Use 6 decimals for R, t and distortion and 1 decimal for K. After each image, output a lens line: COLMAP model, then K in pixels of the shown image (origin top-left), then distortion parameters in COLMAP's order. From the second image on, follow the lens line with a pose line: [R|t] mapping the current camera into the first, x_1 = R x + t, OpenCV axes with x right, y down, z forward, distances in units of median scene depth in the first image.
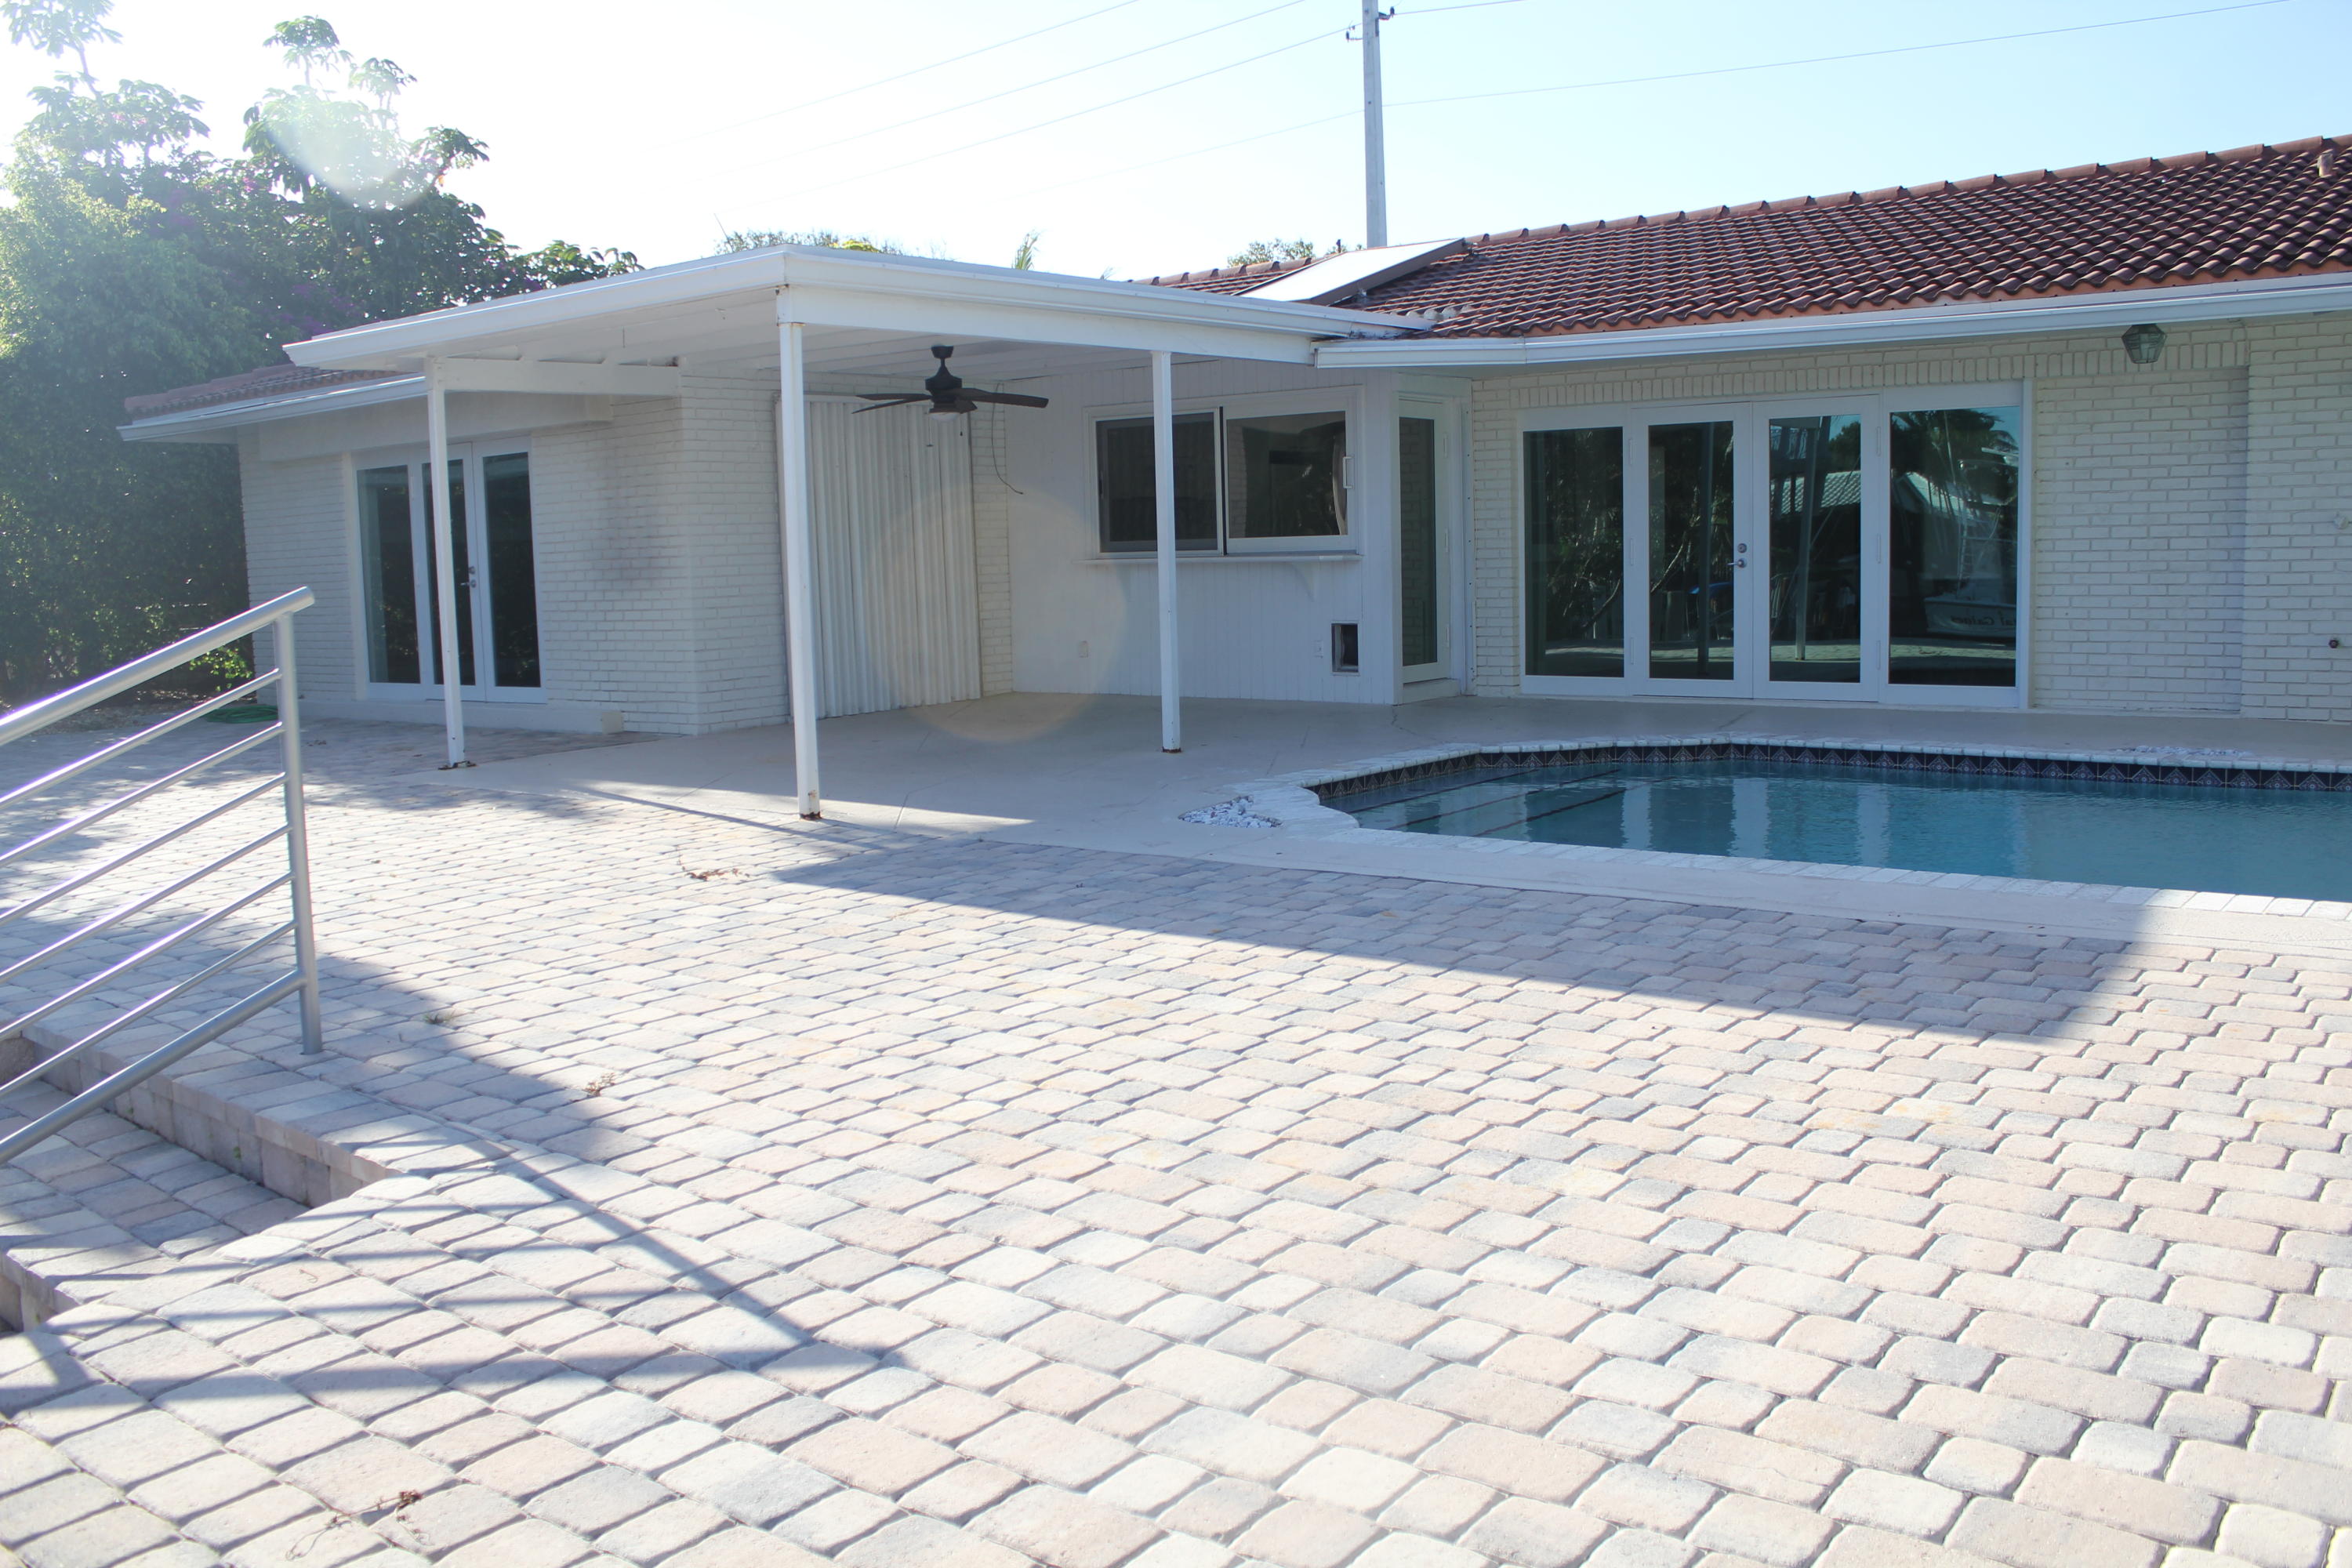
lens RADIAL K [[1978.0, 0, 1172.0], [0, 1978.0, 785.1], [0, 0, 1]] dist [-0.152209, 0.114147]
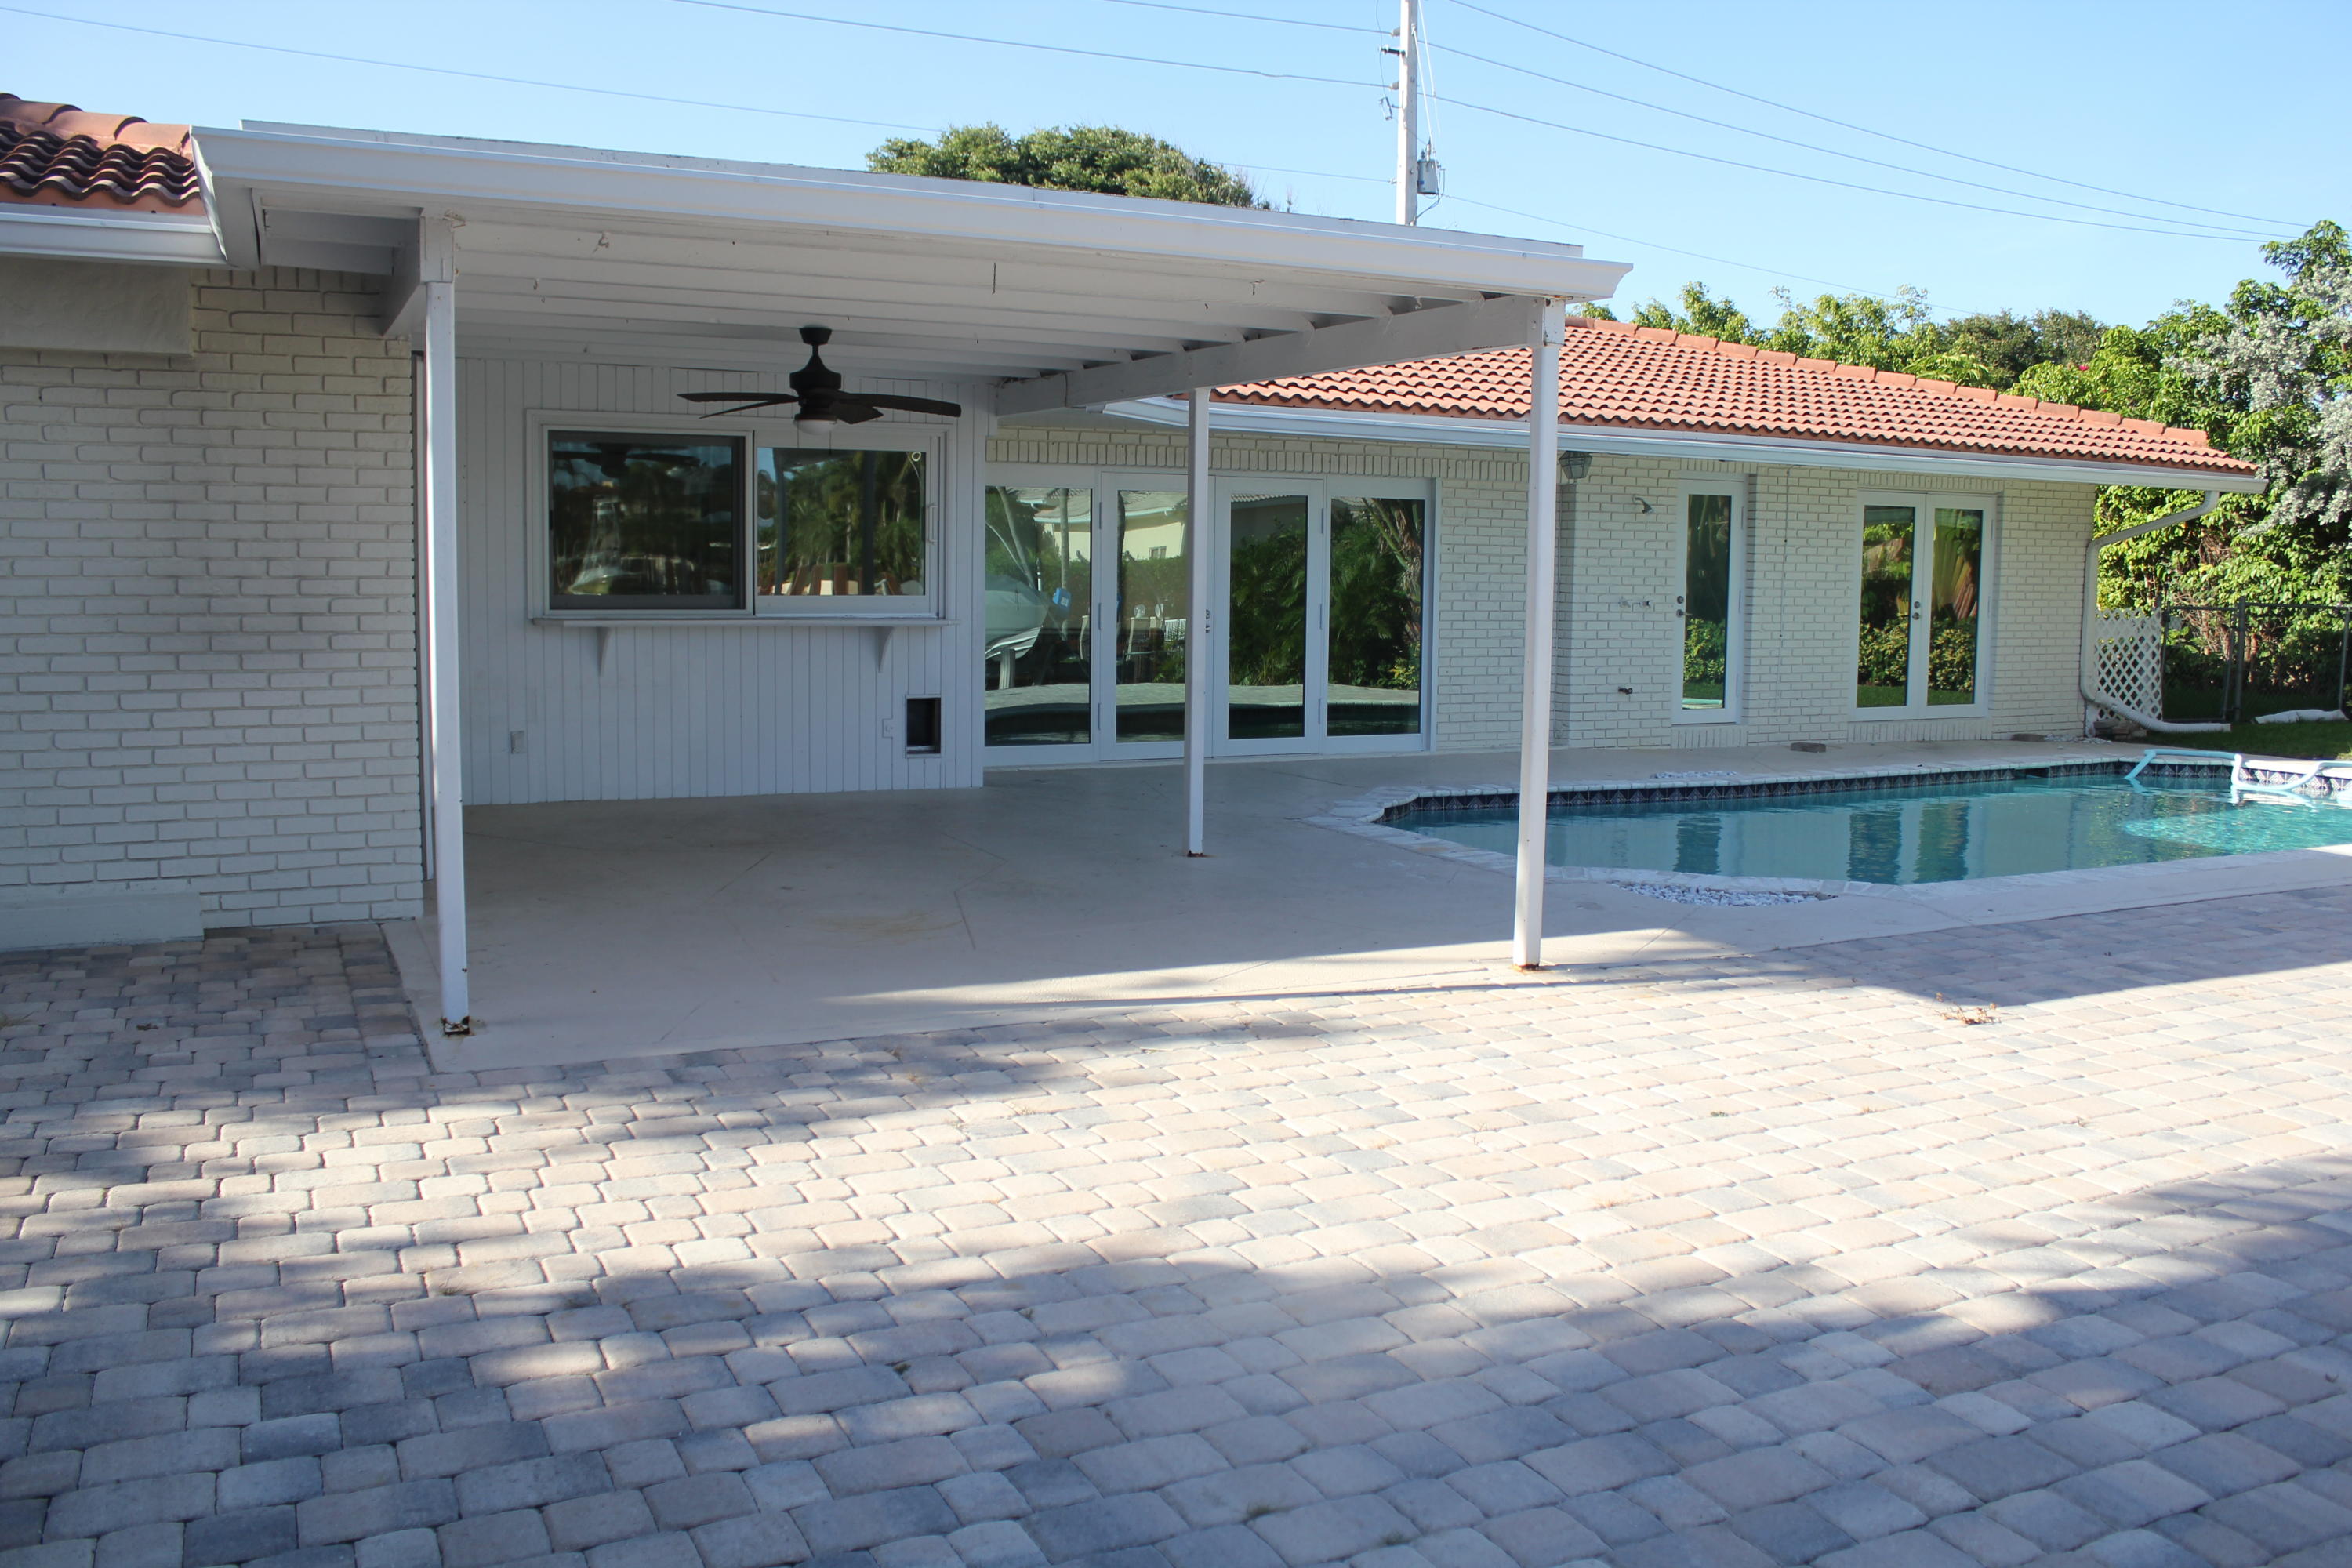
lens RADIAL K [[1978.0, 0, 1174.0], [0, 1978.0, 776.9], [0, 0, 1]] dist [-0.152209, 0.114147]
pose [[0.451076, -0.061997, 0.890330, -0.734569], [0.081936, 0.996248, 0.027861, -0.072198], [-0.888716, 0.060383, 0.454464, 0.593030]]
